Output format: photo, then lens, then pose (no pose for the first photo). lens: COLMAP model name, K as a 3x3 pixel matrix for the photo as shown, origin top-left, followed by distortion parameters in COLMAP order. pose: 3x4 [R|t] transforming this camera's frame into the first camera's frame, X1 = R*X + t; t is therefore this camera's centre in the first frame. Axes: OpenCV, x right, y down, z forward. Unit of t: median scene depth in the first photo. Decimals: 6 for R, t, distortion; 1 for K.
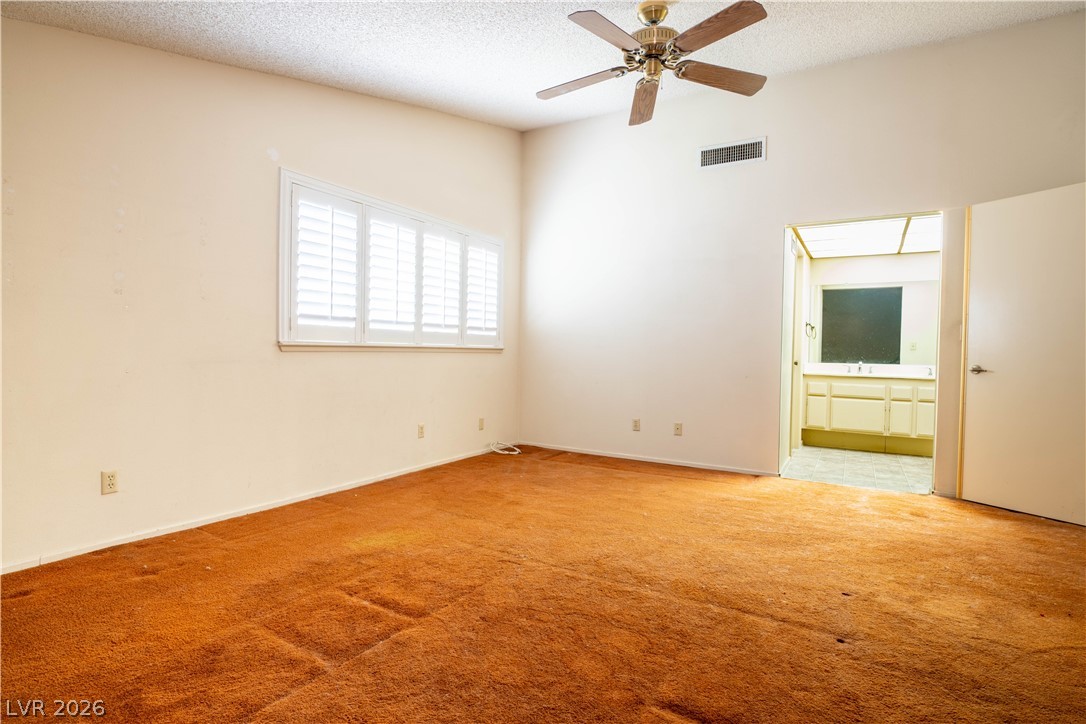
lens RADIAL K [[532.5, 0, 546.7], [0, 532.5, 358.9], [0, 0, 1]] dist [-0.003889, -0.000512]
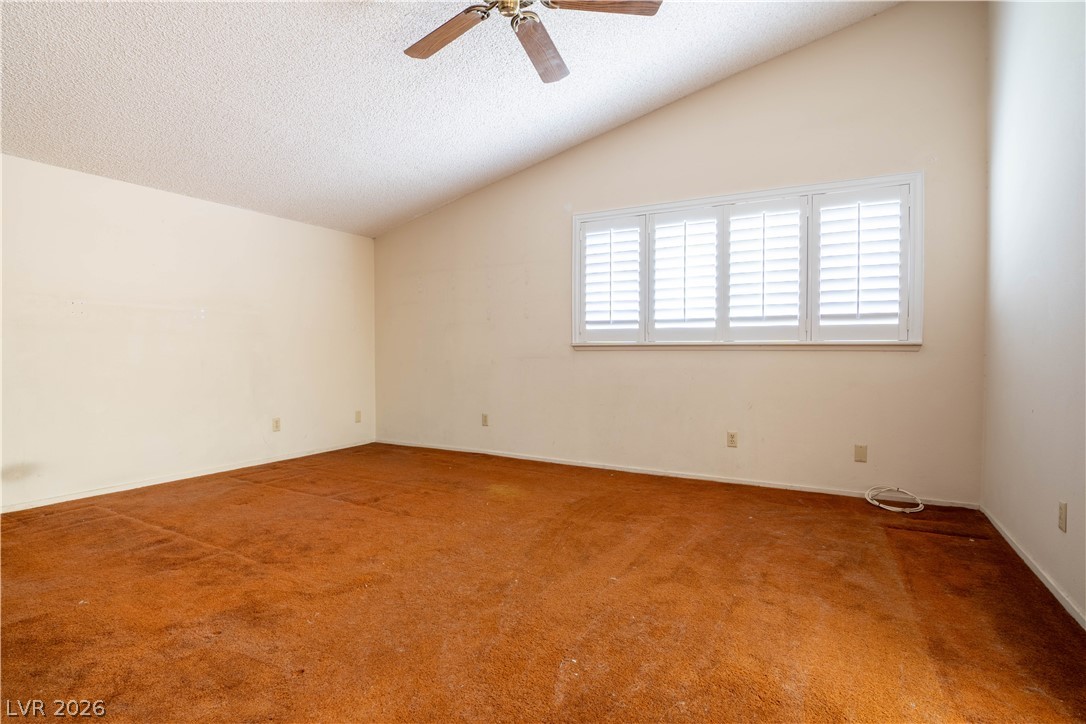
lens RADIAL K [[532.5, 0, 546.8], [0, 532.5, 360.5], [0, 0, 1]] dist [-0.003889, -0.000512]
pose [[0.046521, -0.002777, -0.998913, 0.726462], [-0.020806, 0.999776, -0.003748, 0.015563], [0.998701, 0.020958, 0.046453, 0.745408]]
